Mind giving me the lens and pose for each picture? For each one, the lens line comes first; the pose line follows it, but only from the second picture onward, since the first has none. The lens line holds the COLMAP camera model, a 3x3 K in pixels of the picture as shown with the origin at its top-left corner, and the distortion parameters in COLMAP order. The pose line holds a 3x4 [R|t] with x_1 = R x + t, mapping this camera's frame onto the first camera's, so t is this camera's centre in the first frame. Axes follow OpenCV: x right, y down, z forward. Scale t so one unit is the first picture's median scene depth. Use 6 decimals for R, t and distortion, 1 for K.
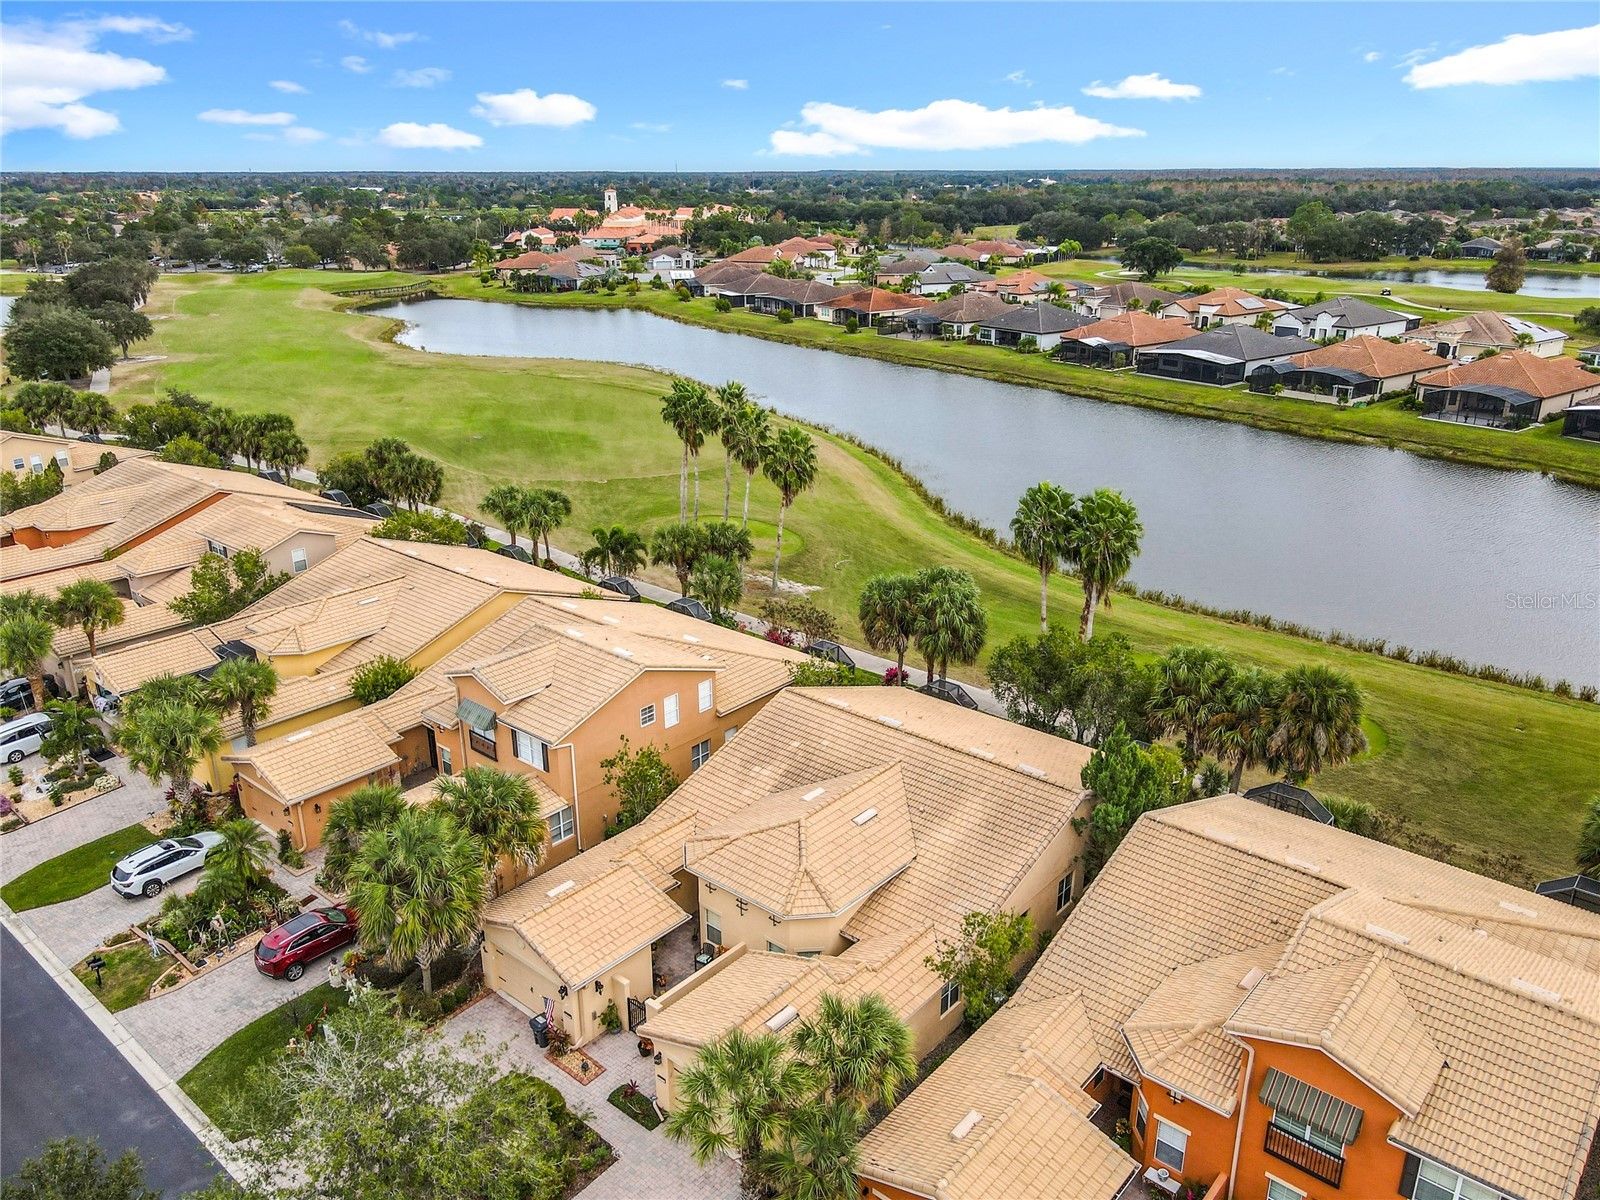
lens RADIAL K [[1191.0, 0, 793.4], [0, 1191.0, 590.1], [0, 0, 1]] dist [0.009022, 0.008207]
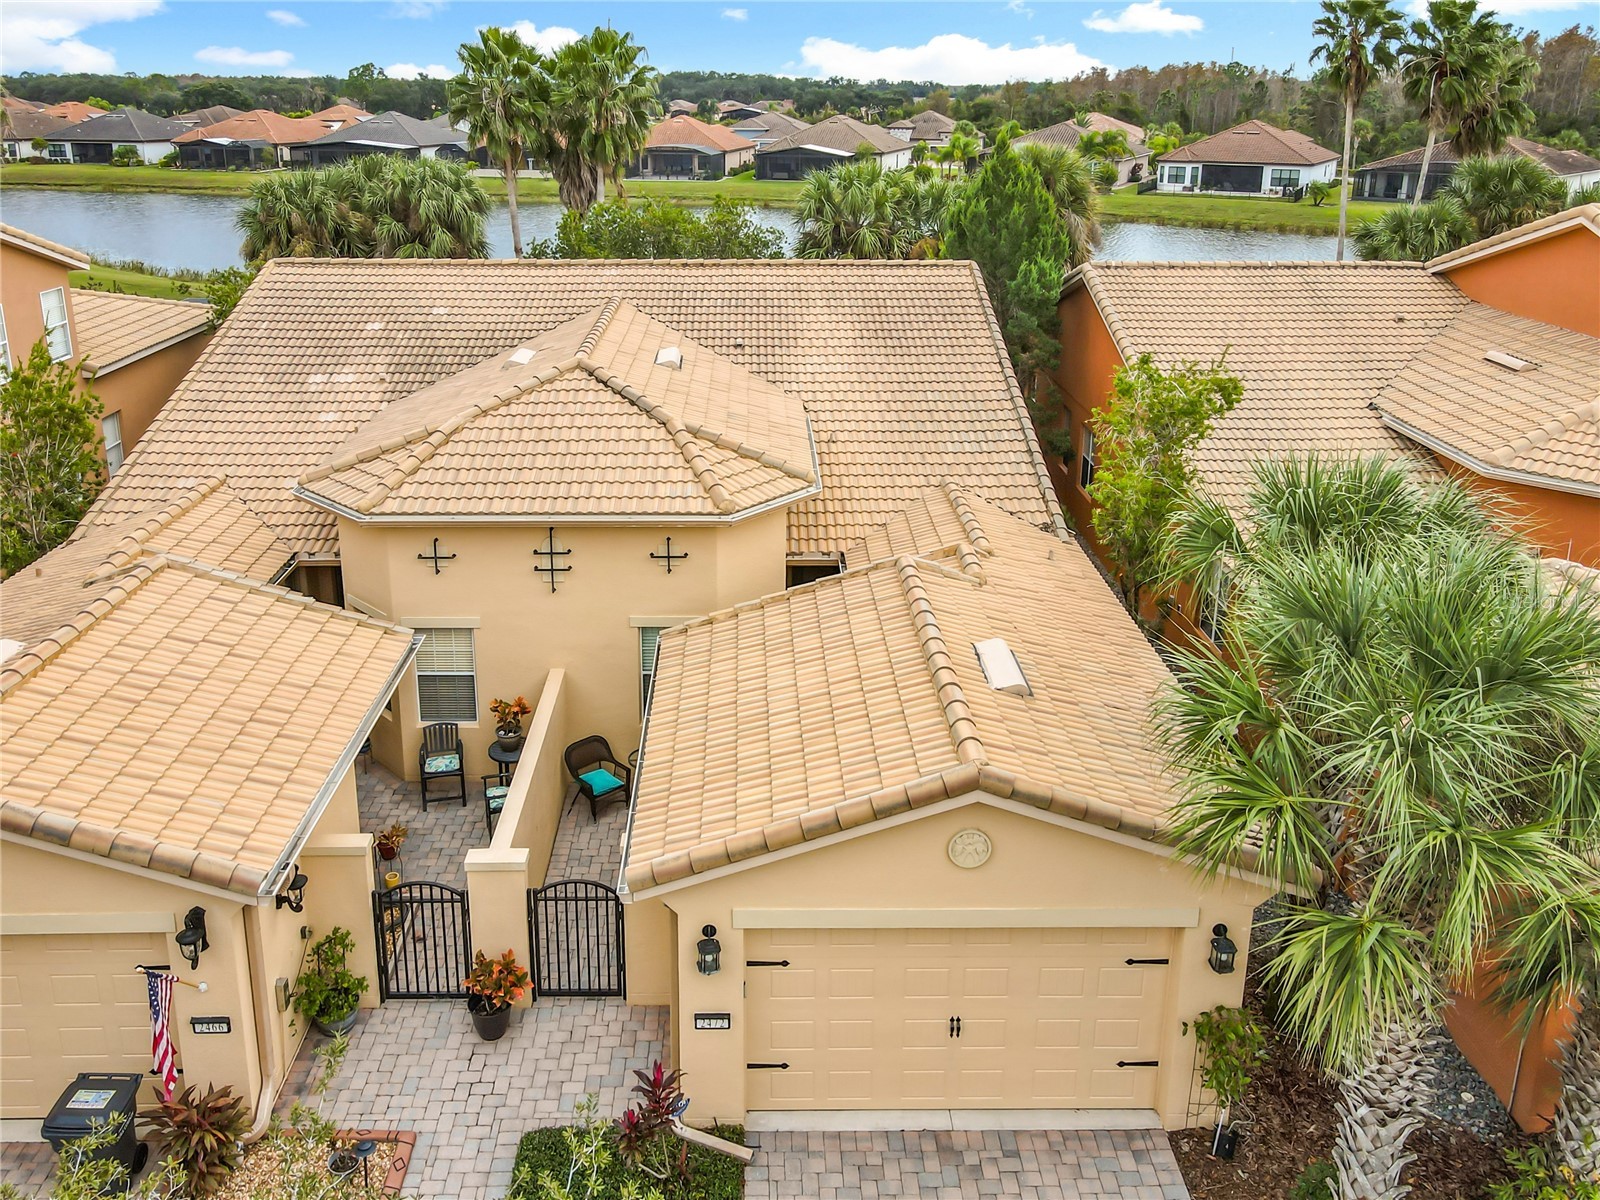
lens RADIAL K [[1273.8, 0, 758.9], [0, 1273.8, 413.1], [0, 0, 1]] dist [0.009163, 0.005620]
pose [[0.748619, -0.155714, 0.644455, -0.057649], [0.213040, 0.976977, -0.011415, 0.055084], [-0.627840, 0.145840, 0.764557, 0.149350]]
